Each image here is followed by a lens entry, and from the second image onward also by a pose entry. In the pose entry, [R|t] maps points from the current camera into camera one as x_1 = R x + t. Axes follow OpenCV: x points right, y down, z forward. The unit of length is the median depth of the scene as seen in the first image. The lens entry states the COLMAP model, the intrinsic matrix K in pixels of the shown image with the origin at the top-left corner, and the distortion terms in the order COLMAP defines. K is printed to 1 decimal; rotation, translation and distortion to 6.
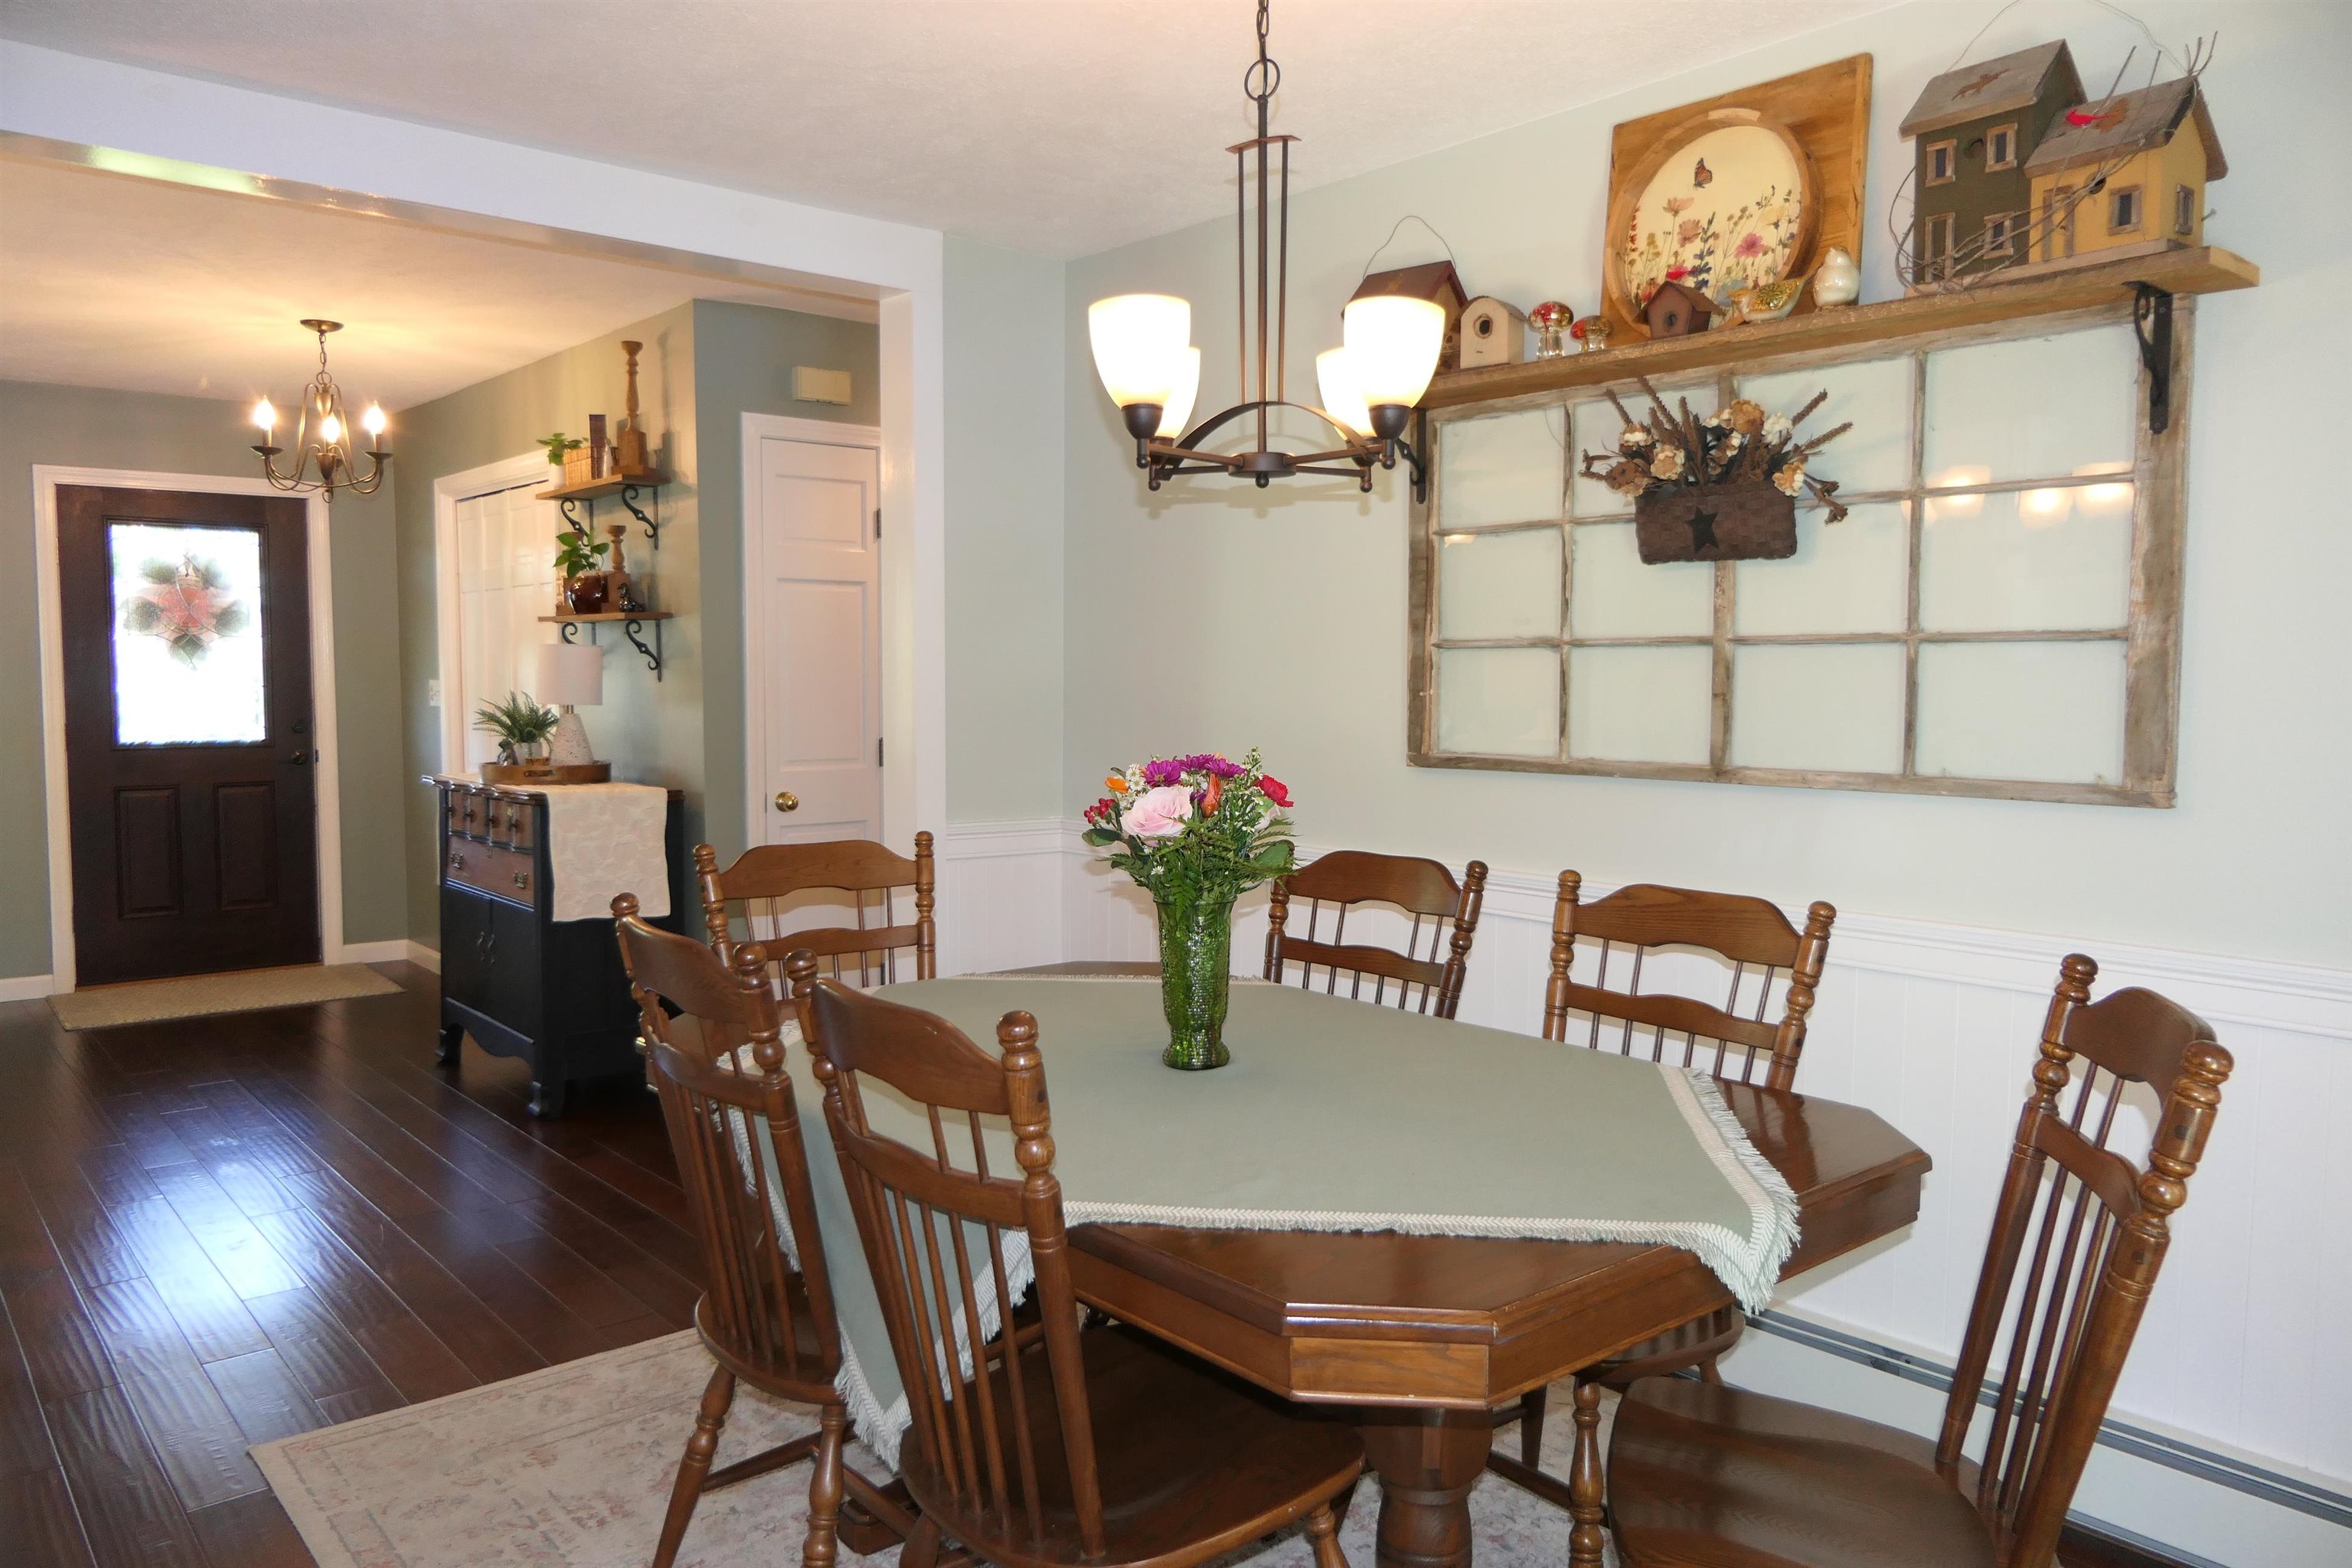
lens RADIAL K [[1636.9, 0, 1180.4], [0, 1636.9, 766.6], [0, 0, 1]] dist [-0.009207, 0.005450]
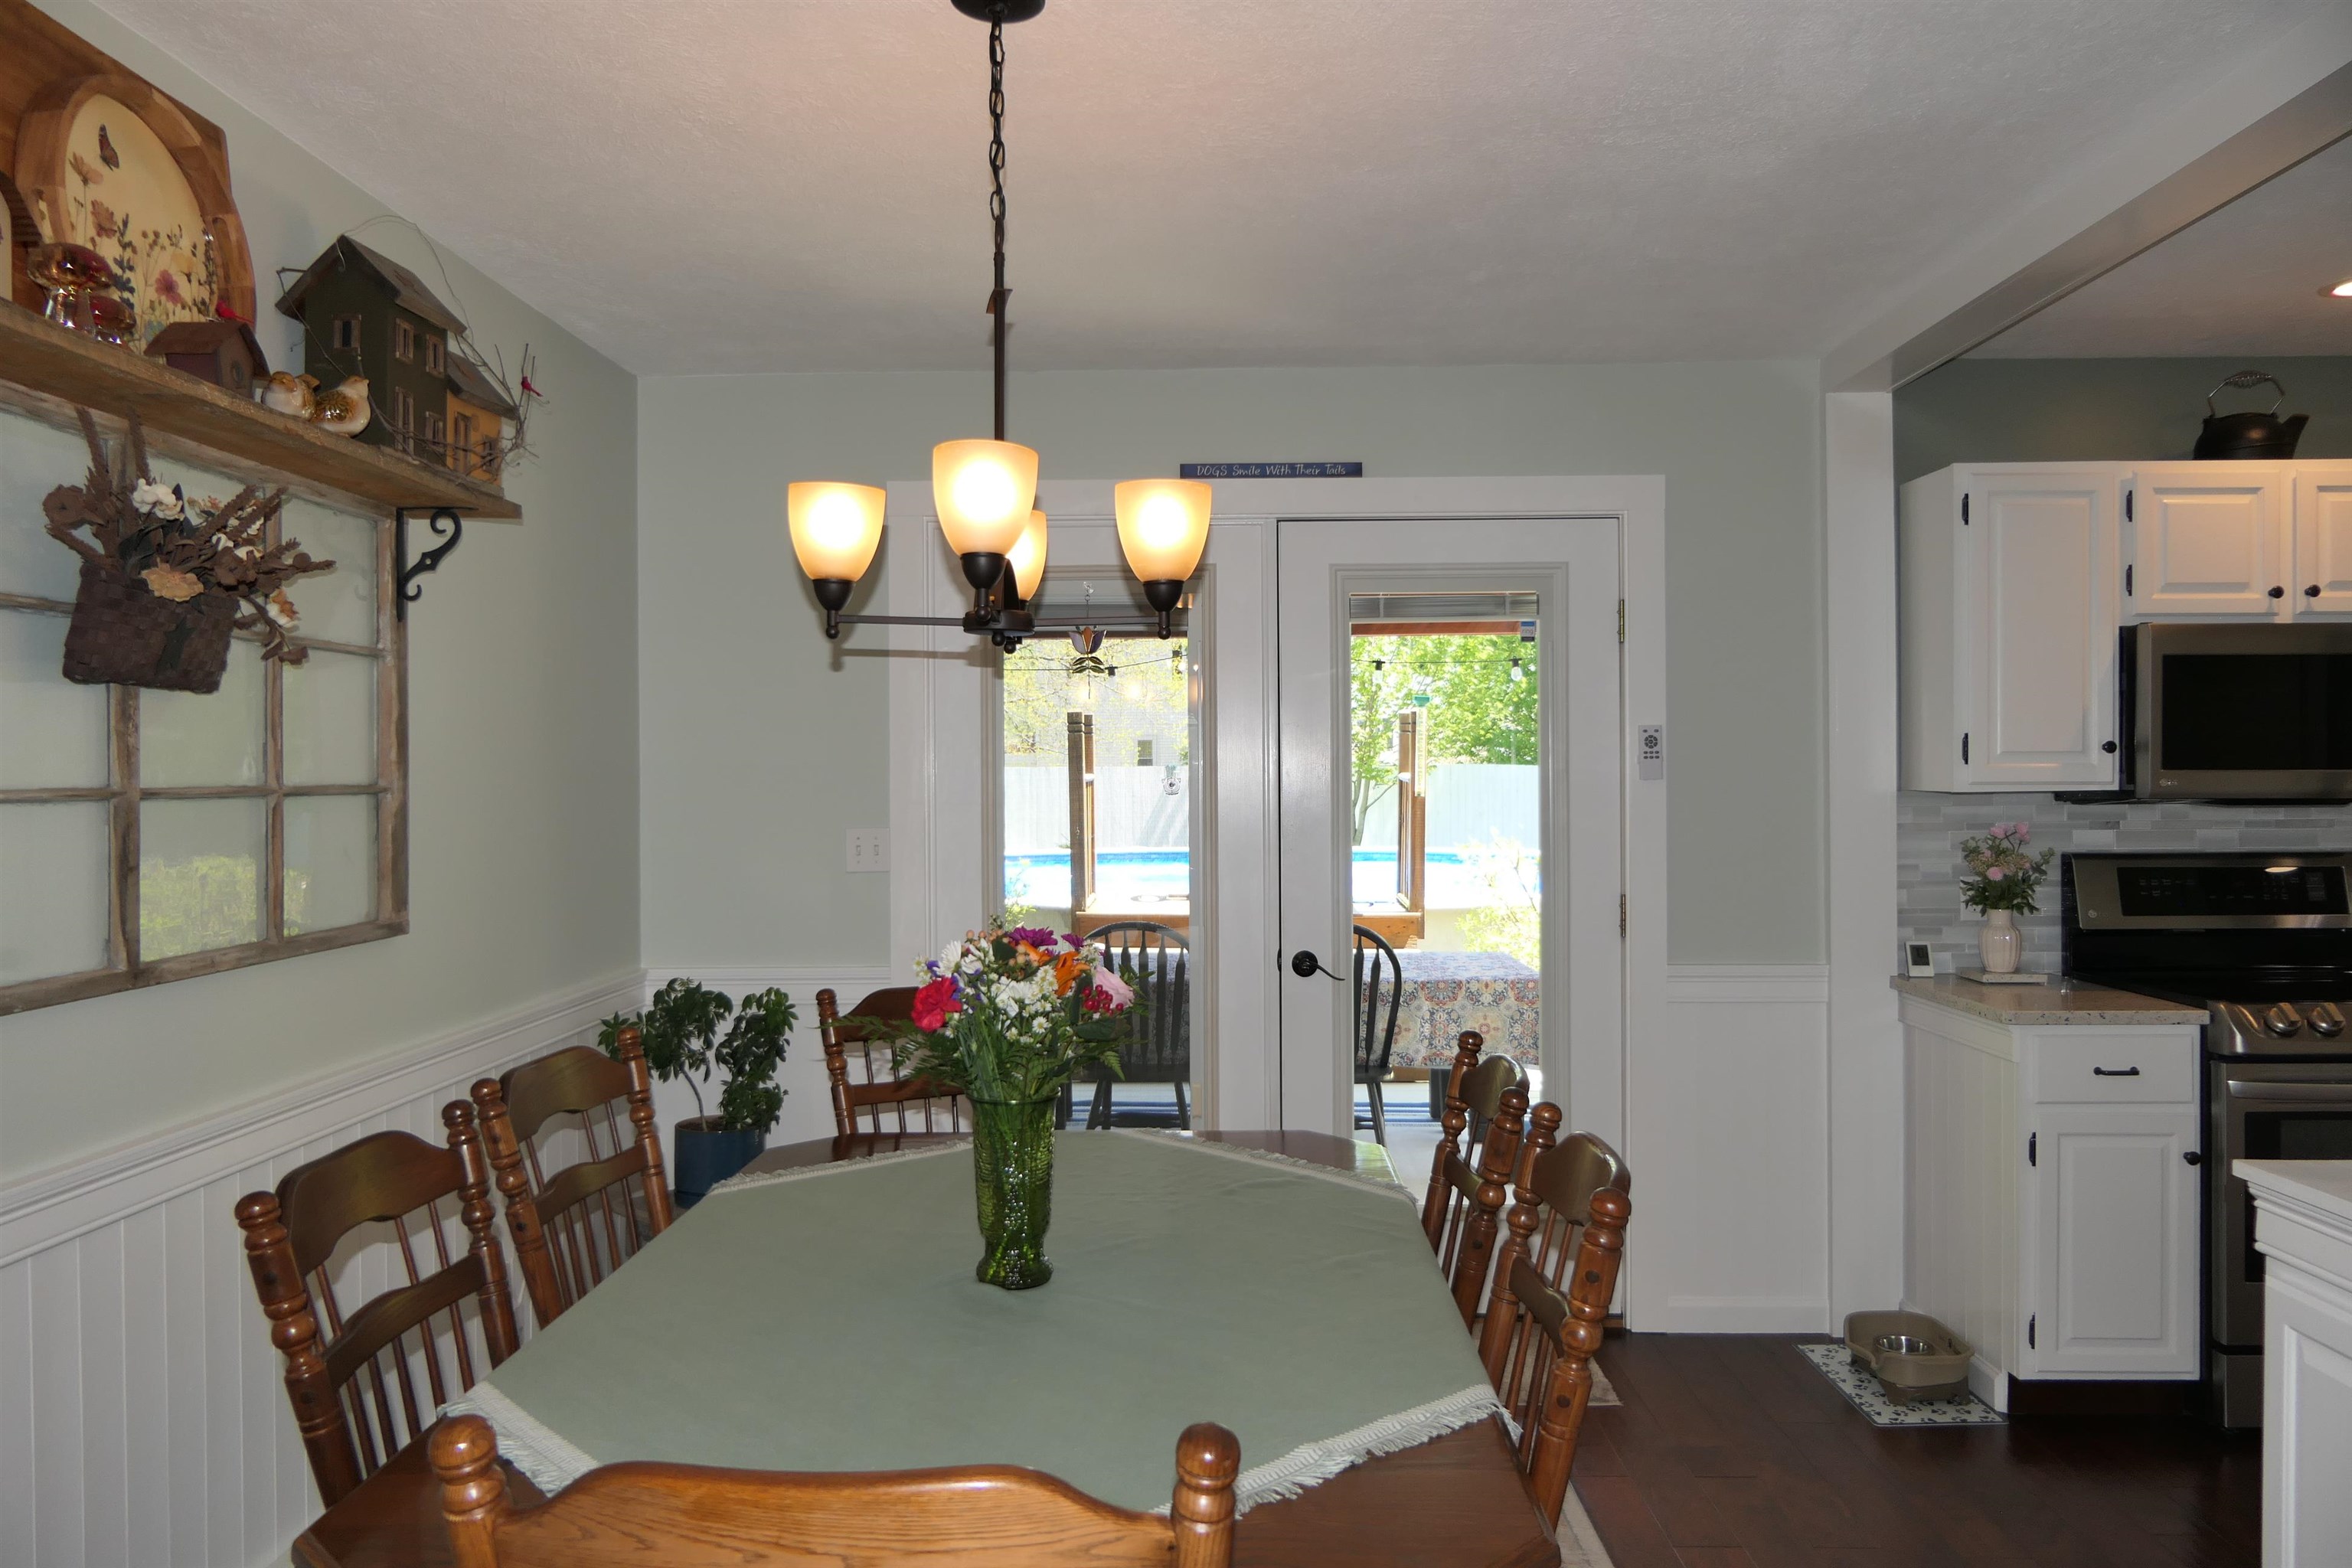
lens RADIAL K [[1636.9, 0, 1169.2], [0, 1636.9, 783.0], [0, 0, 1]] dist [-0.009207, 0.005450]
pose [[-0.738329, -0.002829, 0.674434, -0.514292], [0.043630, 0.997696, 0.051948, -0.101532], [-0.673028, 0.067780, -0.736505, 1.241477]]
